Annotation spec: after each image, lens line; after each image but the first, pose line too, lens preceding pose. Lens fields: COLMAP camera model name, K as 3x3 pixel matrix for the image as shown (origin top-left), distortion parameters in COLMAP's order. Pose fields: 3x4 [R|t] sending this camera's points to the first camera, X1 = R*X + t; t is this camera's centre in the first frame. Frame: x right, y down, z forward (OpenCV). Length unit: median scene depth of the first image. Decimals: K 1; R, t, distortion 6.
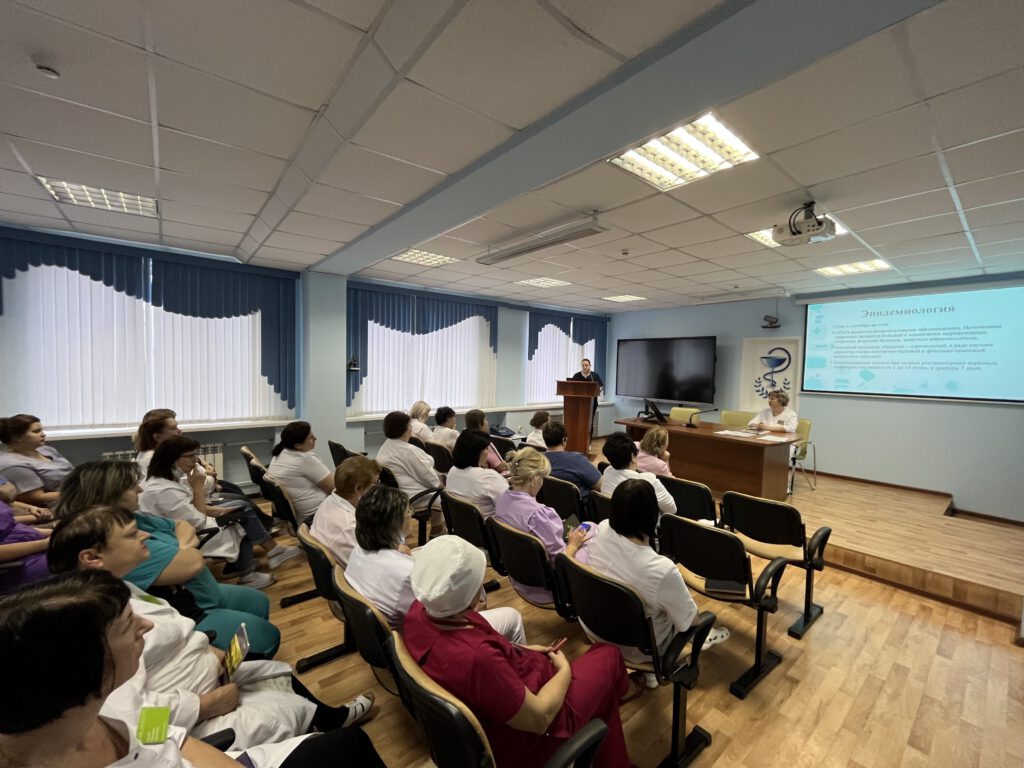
lens RADIAL K [[416.5, 0, 511.3], [0, 416.5, 386.7], [0, 0, 1]] dist [0.000688, 0.002441]
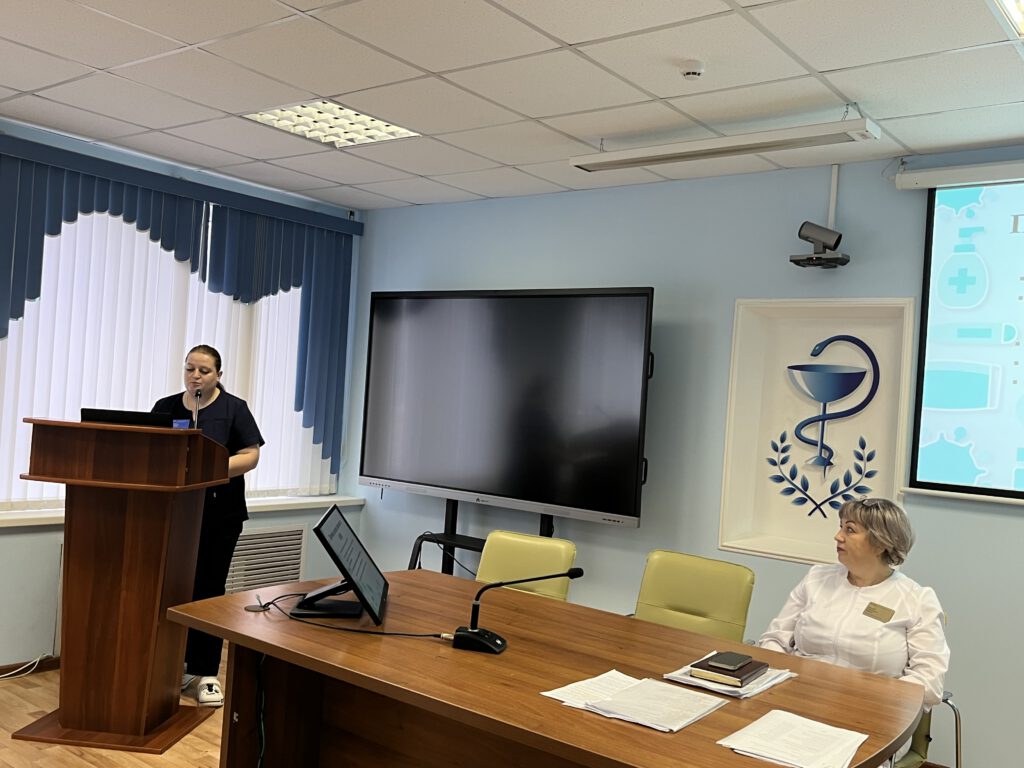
lens RADIAL K [[956.1, 0, 518.9], [0, 956.1, 400.4], [0, 0, 1]] dist [0.025352, 0.000000]
pose [[0.972979, 0.041498, 0.227135, 0.356314], [-0.032500, 0.998537, -0.043213, -0.013801], [-0.228596, 0.034664, 0.972904, 0.527628]]
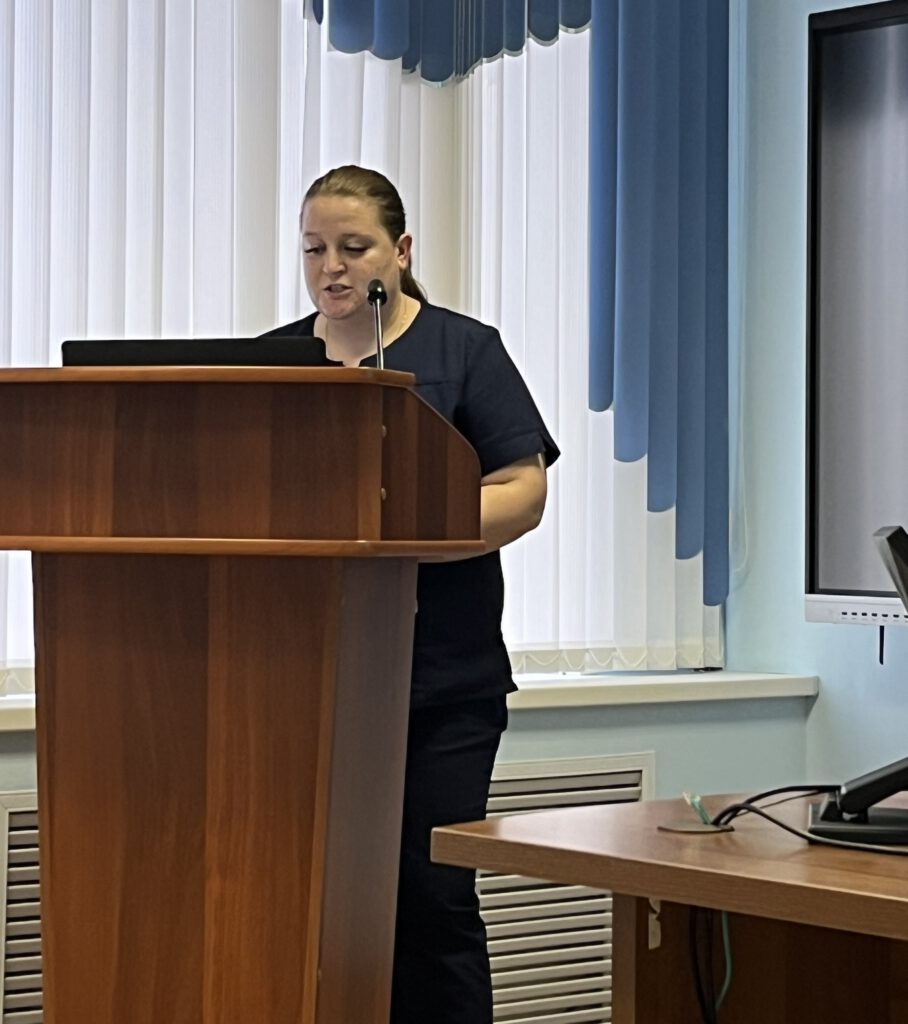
lens RADIAL K [[2956.5, 0, 450.3], [0, 2956.5, 503.2], [0, 0, 1]] dist [0.078795, 0.000000]
pose [[0.999832, -0.015375, 0.010007, 0.284108], [0.015910, 0.998313, -0.055832, 0.063390], [-0.009132, 0.055982, 0.998390, 0.560761]]
